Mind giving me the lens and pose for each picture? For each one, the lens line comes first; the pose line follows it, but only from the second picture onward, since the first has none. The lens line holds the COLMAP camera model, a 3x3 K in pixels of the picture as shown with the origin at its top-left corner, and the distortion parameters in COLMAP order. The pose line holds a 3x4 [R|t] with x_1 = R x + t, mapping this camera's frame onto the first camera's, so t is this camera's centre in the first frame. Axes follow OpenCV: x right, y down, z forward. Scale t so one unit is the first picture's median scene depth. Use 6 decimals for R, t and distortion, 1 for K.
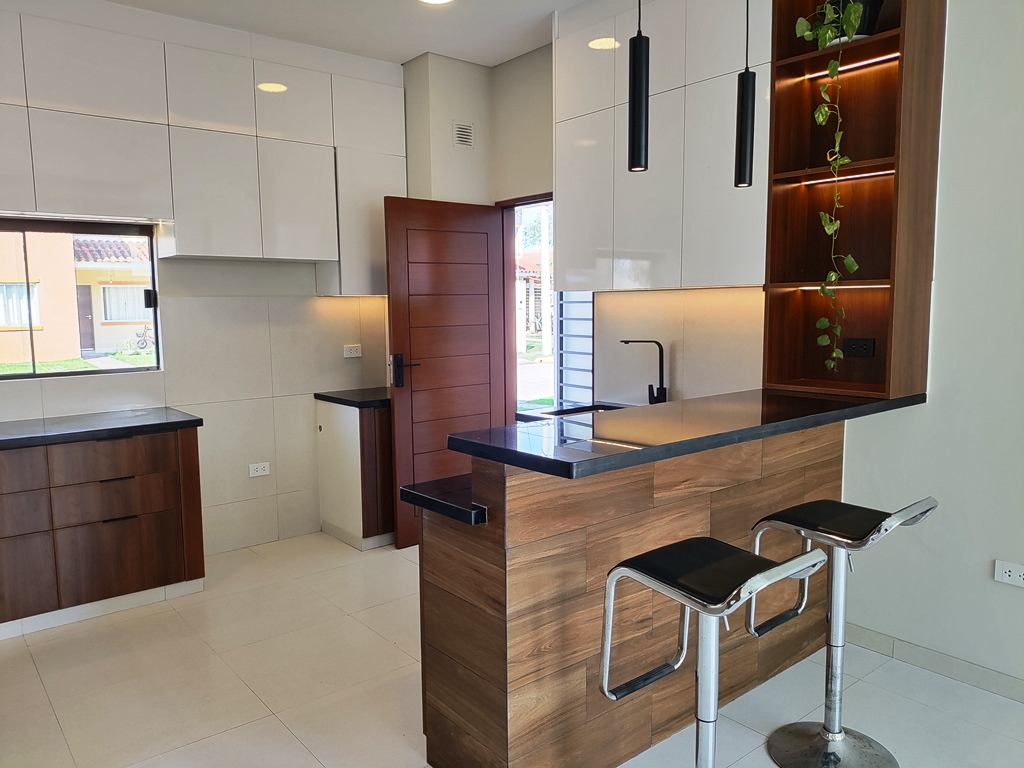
lens RADIAL K [[754.7, 0, 506.8], [0, 754.7, 383.1], [0, 0, 1]] dist [0.081652, -0.094355]
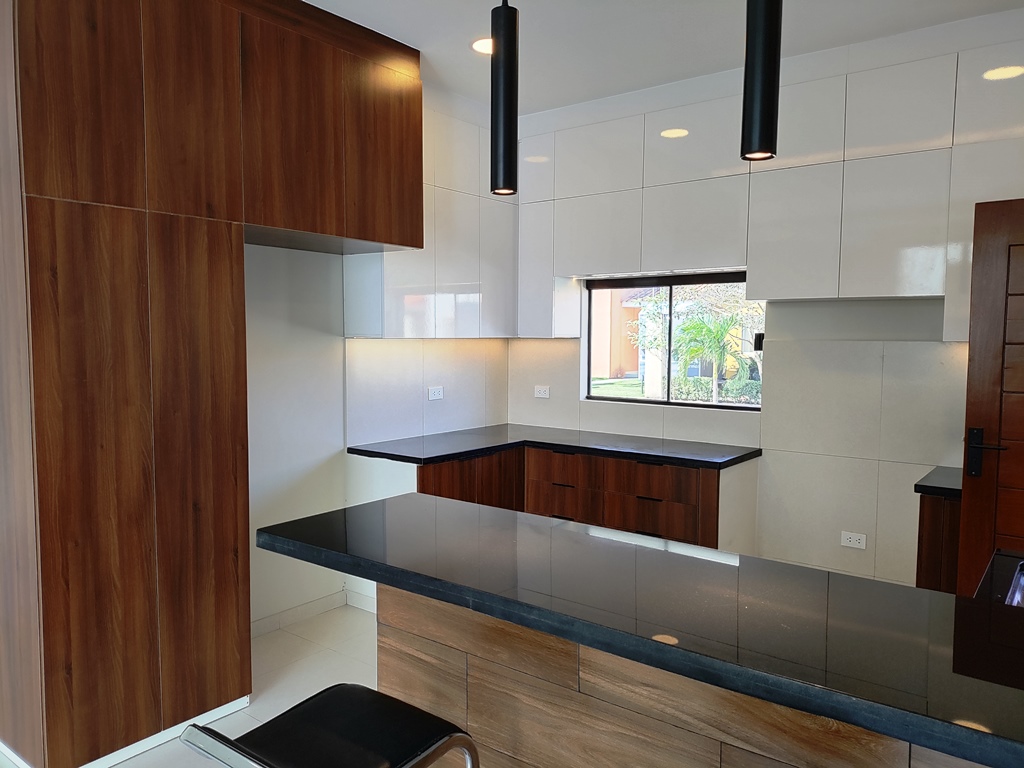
lens RADIAL K [[754.7, 0, 506.8], [0, 754.7, 383.1], [0, 0, 1]] dist [0.081652, -0.094355]
pose [[0.218643, 0.078760, -0.972621, 0.515375], [-0.112847, 0.992091, 0.054969, -0.081753], [0.969258, 0.097739, 0.225802, 0.498719]]
